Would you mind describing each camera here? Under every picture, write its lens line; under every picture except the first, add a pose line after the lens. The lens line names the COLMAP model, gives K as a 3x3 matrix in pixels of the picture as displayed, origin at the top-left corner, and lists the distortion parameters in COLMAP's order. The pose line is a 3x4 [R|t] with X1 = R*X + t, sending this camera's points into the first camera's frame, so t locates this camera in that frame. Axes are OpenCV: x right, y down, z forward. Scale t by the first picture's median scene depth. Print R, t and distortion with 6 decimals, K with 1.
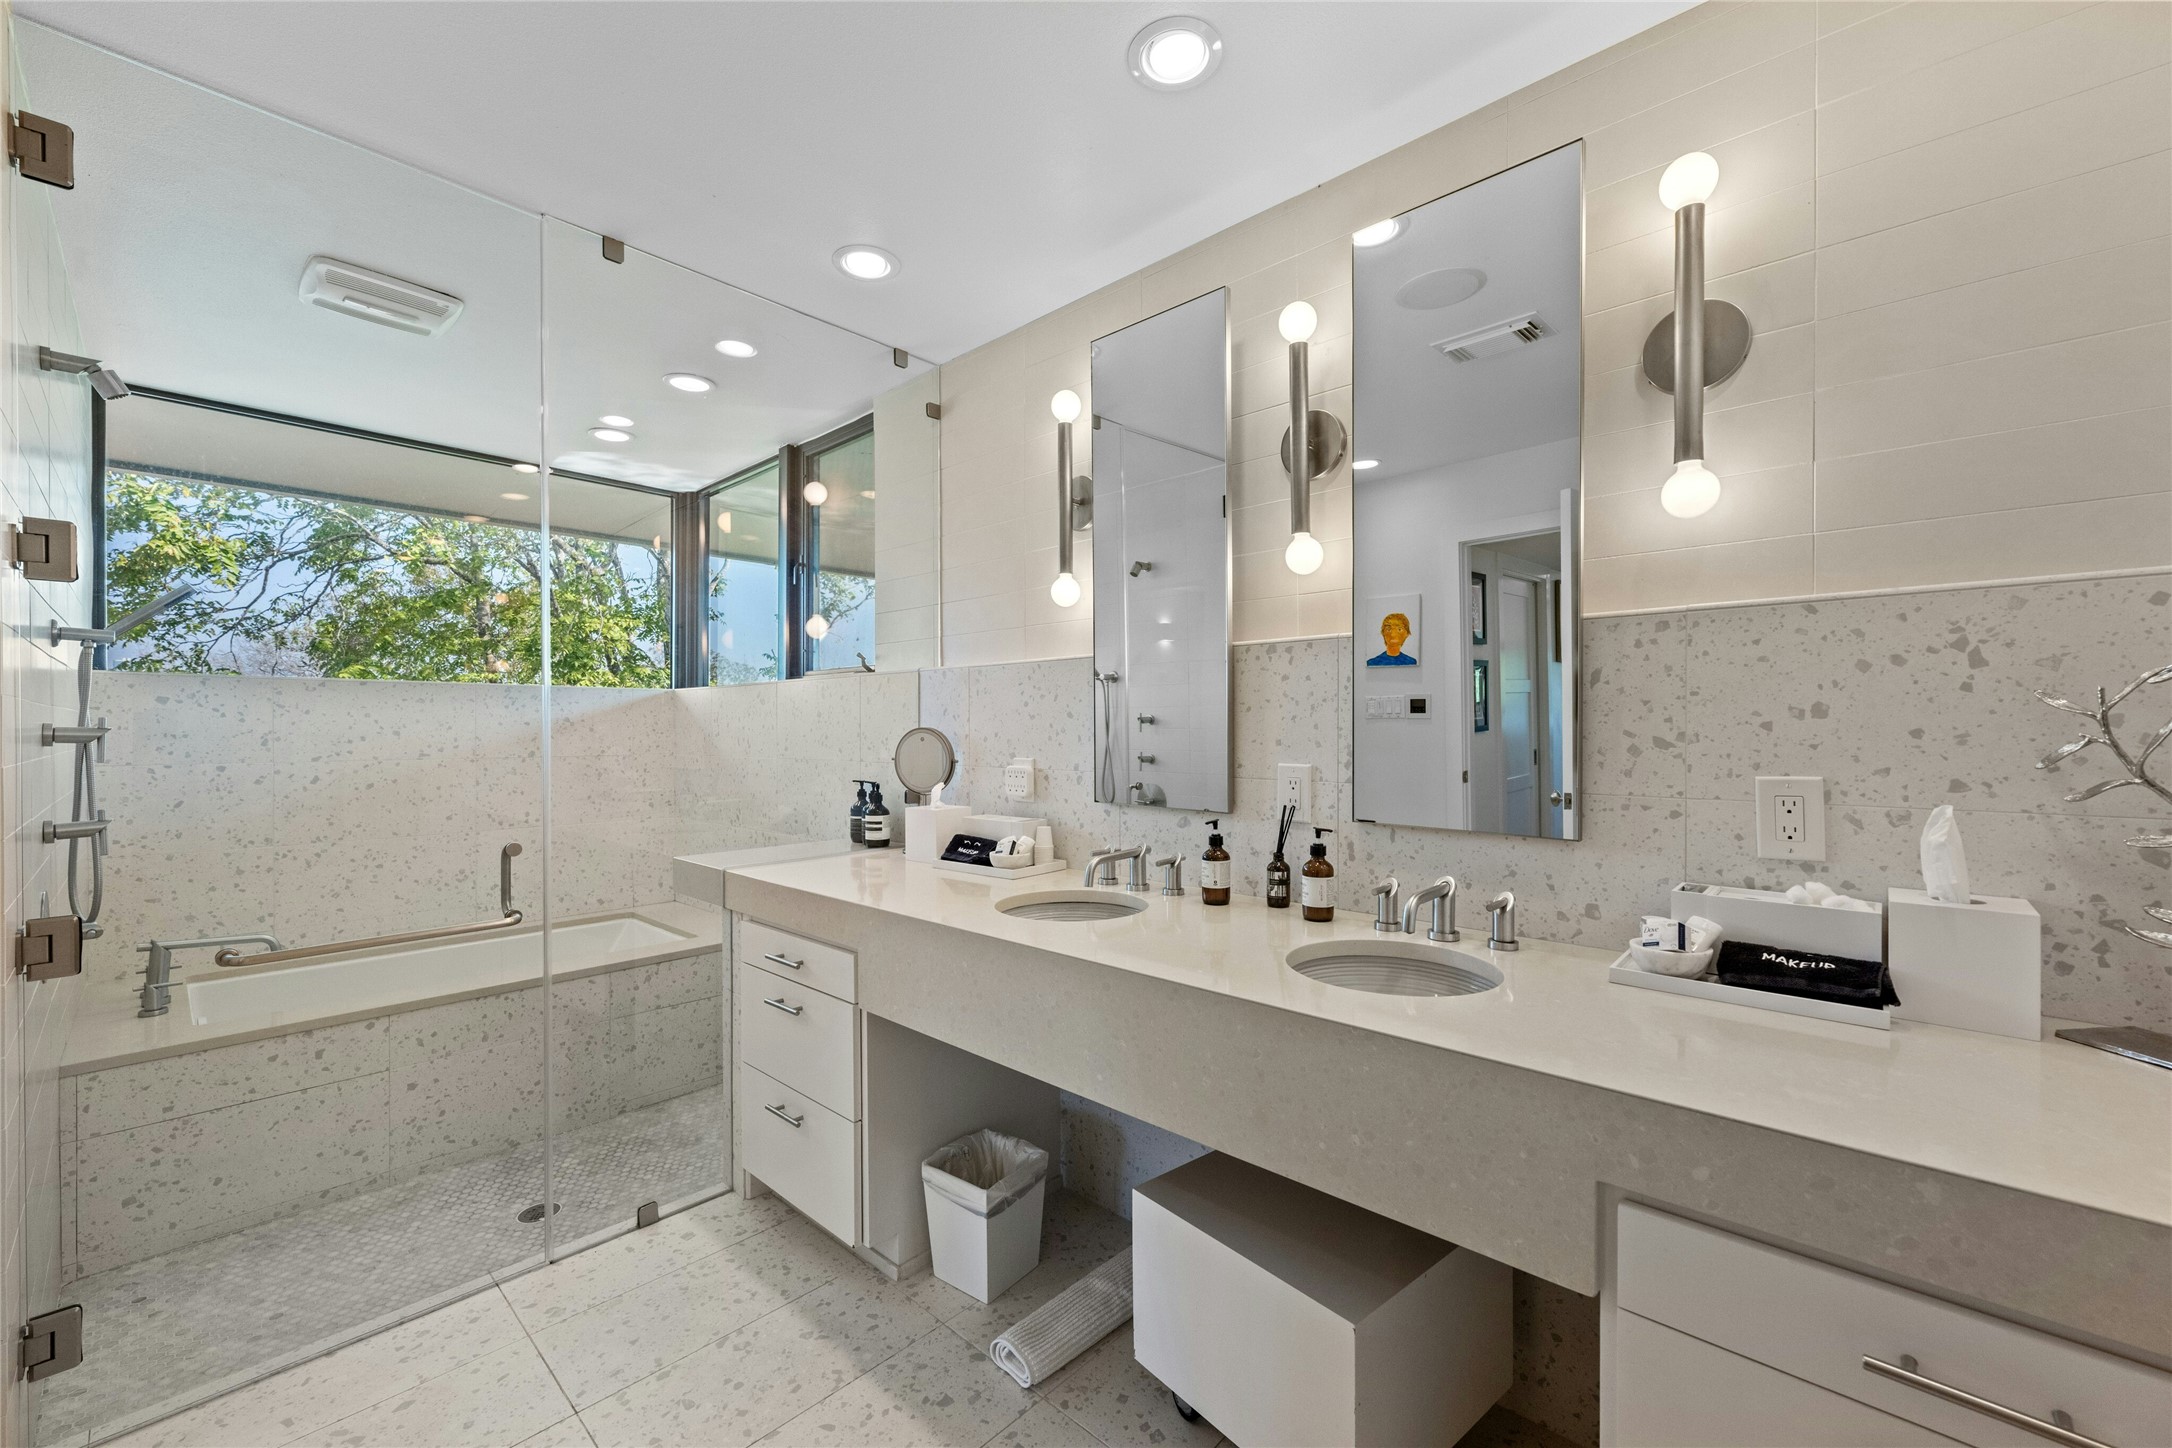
lens RADIAL K [[856.9, 0, 1083.5], [0, 856.9, 727.2], [0, 0, 1]] dist [-0.000546, 0.000163]
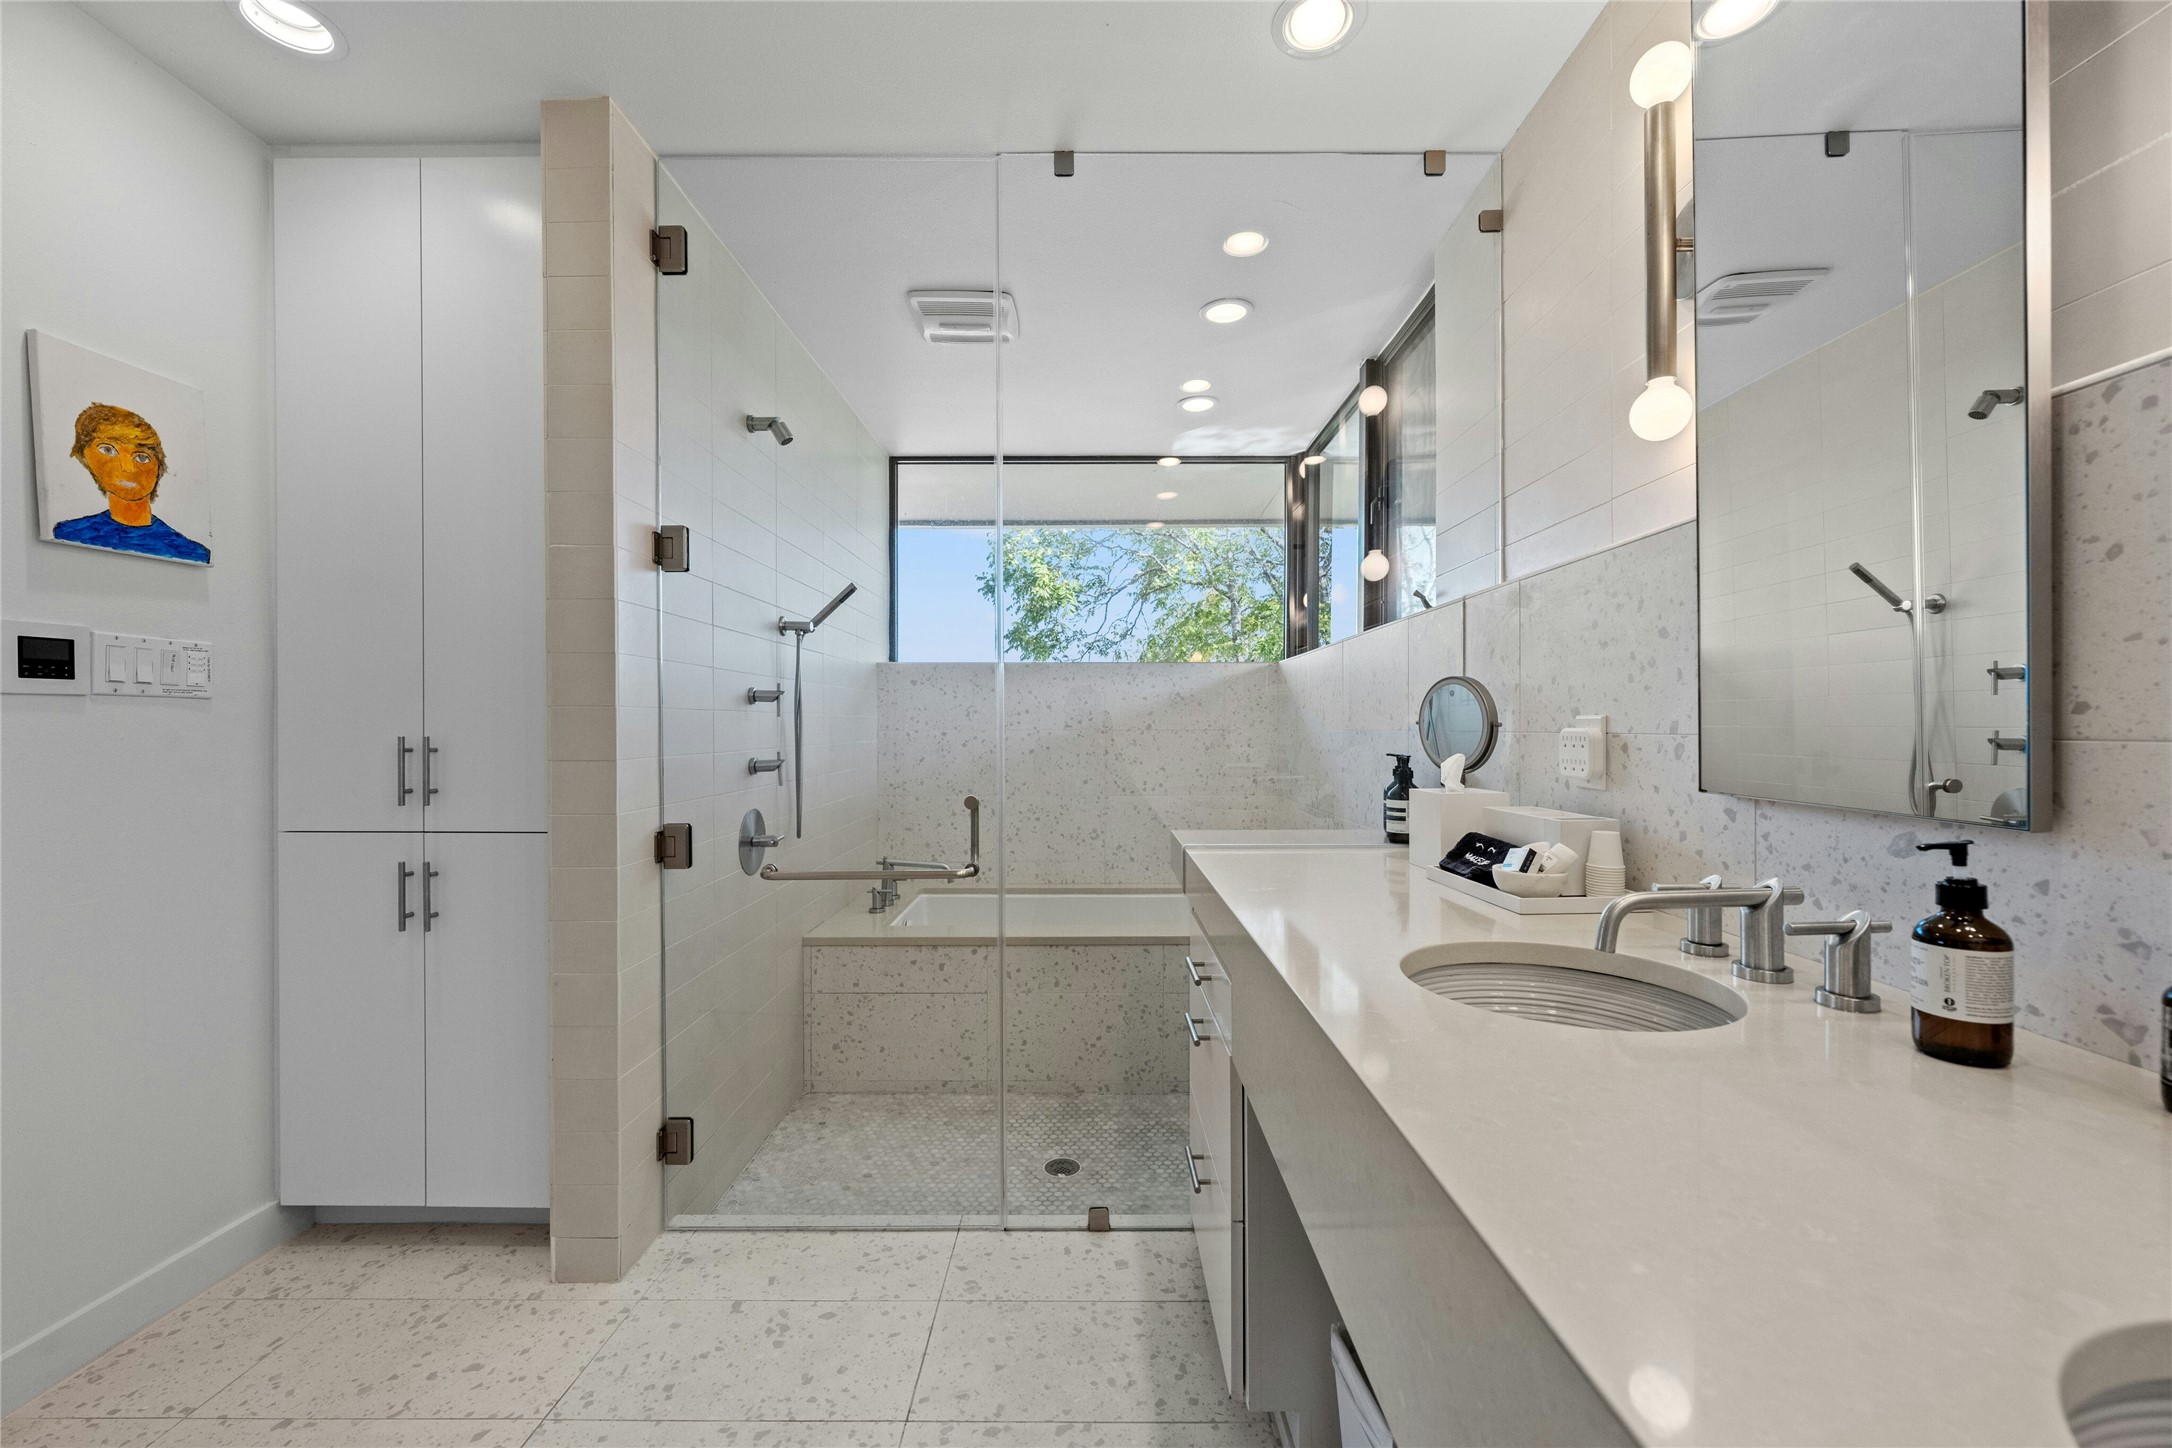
lens RADIAL K [[856.9, 0, 1083.5], [0, 856.9, 727.2], [0, 0, 1]] dist [-0.000546, 0.000163]
pose [[0.682735, 0.002733, -0.730661, 0.130732], [0.002148, 0.999981, 0.005748, 0.041727], [0.730662, -0.005493, 0.682717, 0.349823]]
